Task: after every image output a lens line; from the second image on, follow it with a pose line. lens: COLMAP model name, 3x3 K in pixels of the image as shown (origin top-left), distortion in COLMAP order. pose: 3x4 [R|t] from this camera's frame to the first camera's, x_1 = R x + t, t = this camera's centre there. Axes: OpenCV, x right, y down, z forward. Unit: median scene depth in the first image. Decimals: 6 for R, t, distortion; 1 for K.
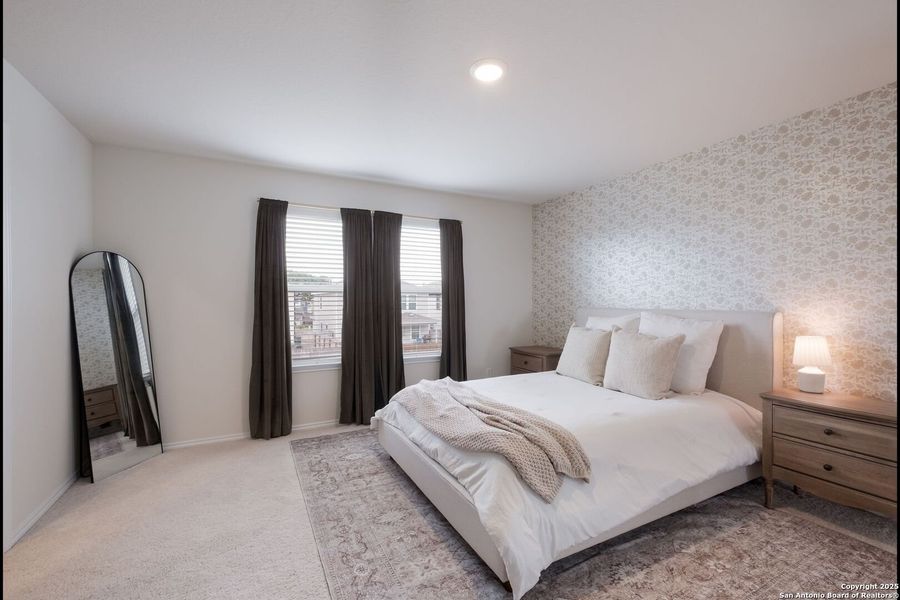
lens RADIAL K [[383.1, 0, 449.7], [0, 383.1, 303.5], [0, 0, 1]] dist [-0.014362, -0.000178]
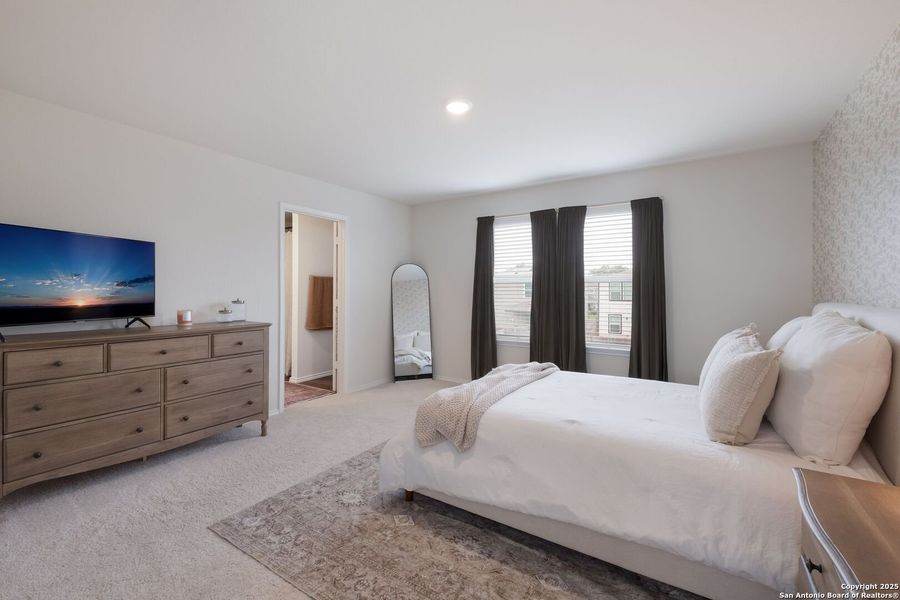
lens RADIAL K [[383.1, 0, 442.3], [0, 383.1, 294.1], [0, 0, 1]] dist [-0.014362, -0.000178]
pose [[0.484738, 0.008924, -0.874614, 0.620239], [-0.005855, 0.999959, 0.006958, -0.002896], [0.874640, 0.001748, 0.484770, 0.187405]]
